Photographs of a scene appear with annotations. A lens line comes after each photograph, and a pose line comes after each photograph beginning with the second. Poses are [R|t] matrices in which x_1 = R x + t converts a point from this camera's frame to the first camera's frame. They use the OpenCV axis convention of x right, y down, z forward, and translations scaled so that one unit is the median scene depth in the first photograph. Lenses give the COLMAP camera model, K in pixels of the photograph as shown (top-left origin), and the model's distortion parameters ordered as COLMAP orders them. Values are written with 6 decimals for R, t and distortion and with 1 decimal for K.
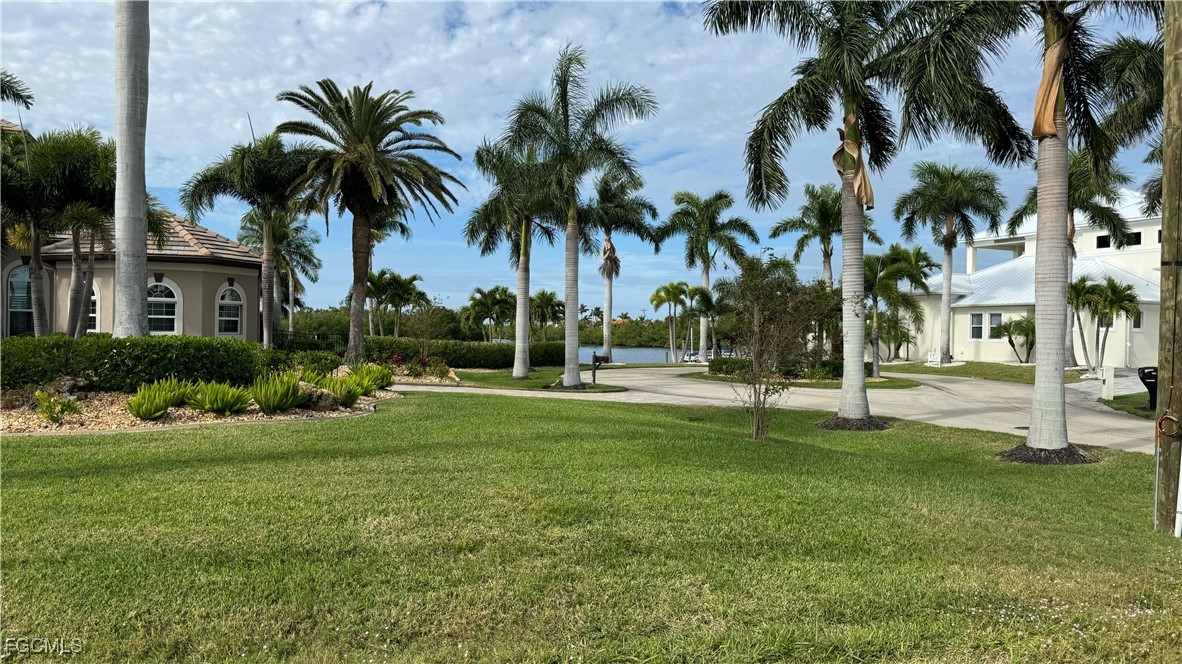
lens RADIAL K [[814.3, 0, 583.7], [0, 814.3, 346.1], [0, 0, 1]] dist [0.102759, -0.168377]
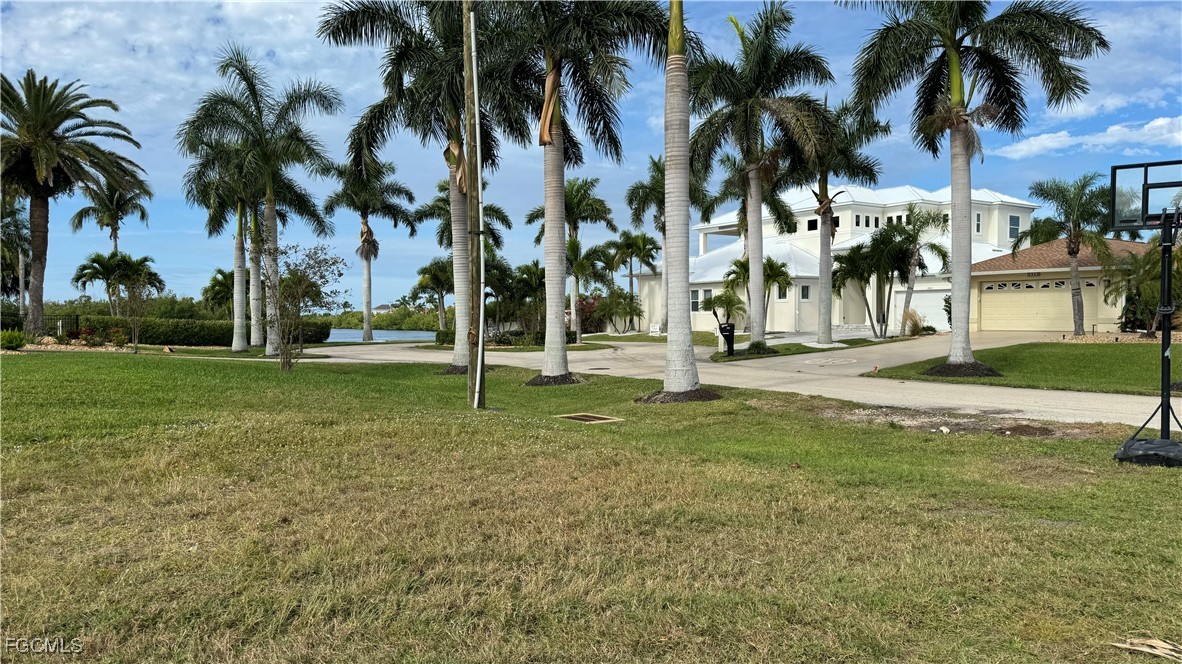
lens RADIAL K [[810.1, 0, 594.3], [0, 810.1, 340.7], [0, 0, 1]] dist [0.060985, -0.081528]
pose [[0.978837, -0.025053, 0.203102, 0.146701], [0.023087, 0.999661, 0.012042, 0.021053], [-0.203335, -0.007098, 0.979083, -0.126325]]
